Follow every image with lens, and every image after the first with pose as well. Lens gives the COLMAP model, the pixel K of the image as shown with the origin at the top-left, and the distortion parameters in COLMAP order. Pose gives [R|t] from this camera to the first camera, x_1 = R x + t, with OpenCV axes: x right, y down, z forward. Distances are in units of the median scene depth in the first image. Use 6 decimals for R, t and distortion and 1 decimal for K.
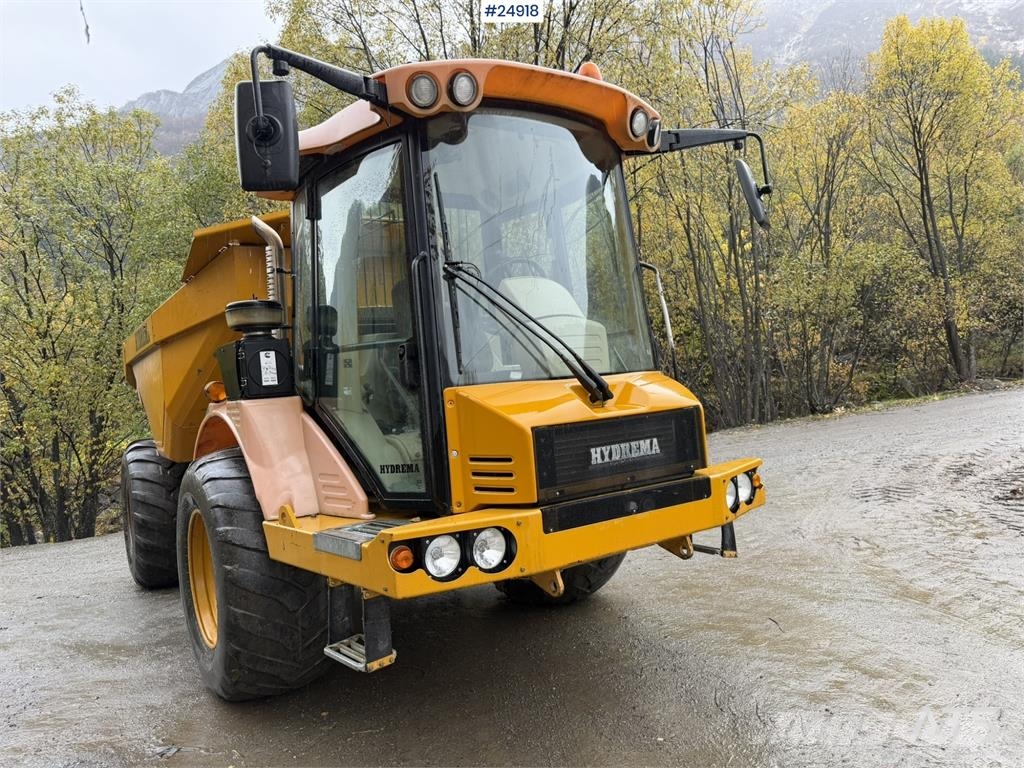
lens RADIAL K [[734.4, 0, 511.8], [0, 734.4, 392.3], [0, 0, 1]] dist [0.073864, -0.187277]
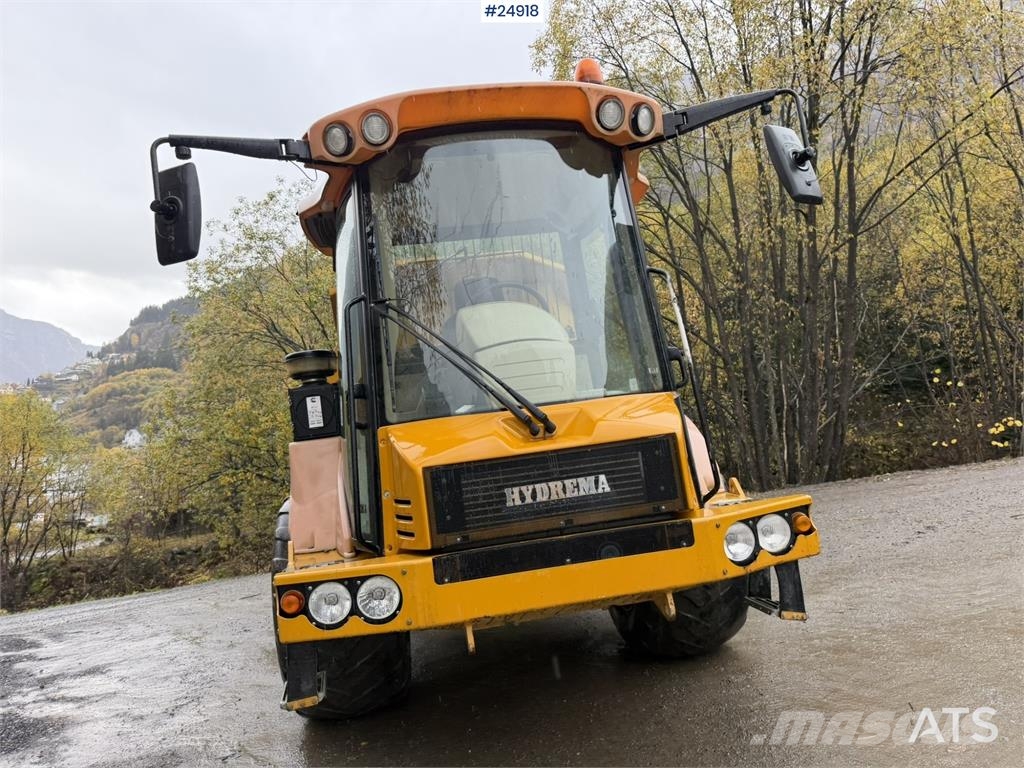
lens RADIAL K [[710.5, 0, 517.2], [0, 710.5, 383.5], [0, 0, 1]] dist [0.154018, -0.307120]
pose [[0.891199, -0.067283, -0.448595, 0.499603], [0.050989, 0.997530, -0.048320, -0.009027], [0.450738, 0.020190, 0.892428, 0.213115]]
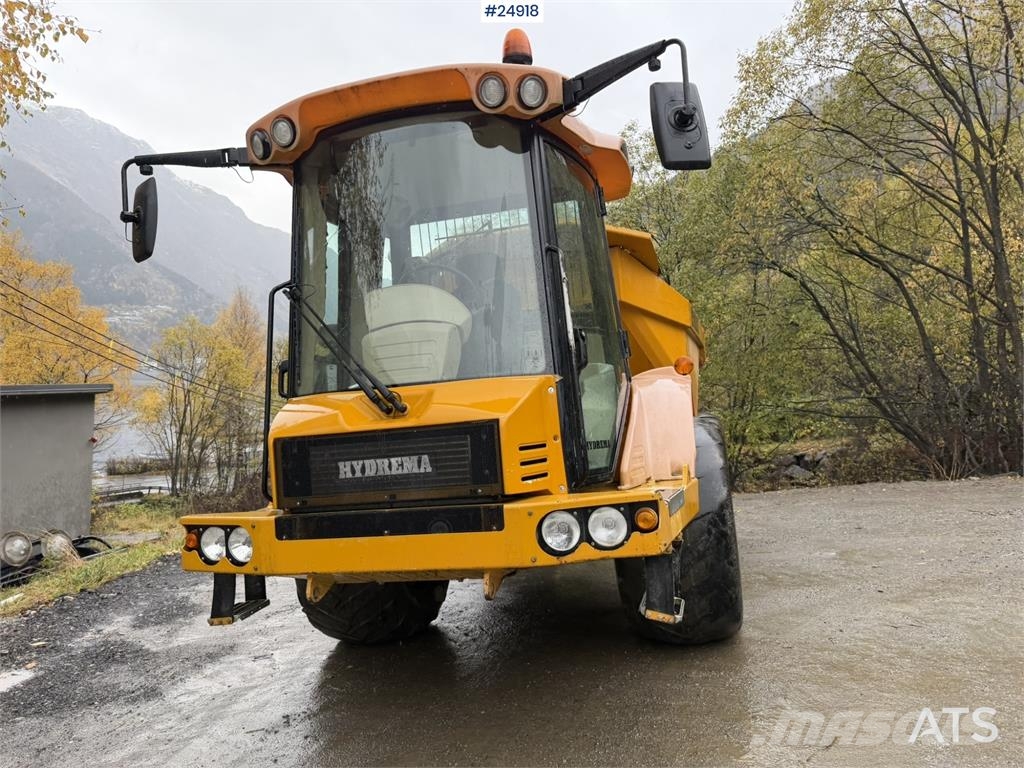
lens RADIAL K [[707.6, 0, 516.3], [0, 707.6, 386.9], [0, 0, 1]] dist [0.148381, -0.288567]
pose [[0.652357, -0.002870, -0.757906, 0.952909], [0.019147, 0.999736, 0.012694, -0.031500], [0.757670, -0.022792, 0.652240, 0.530161]]
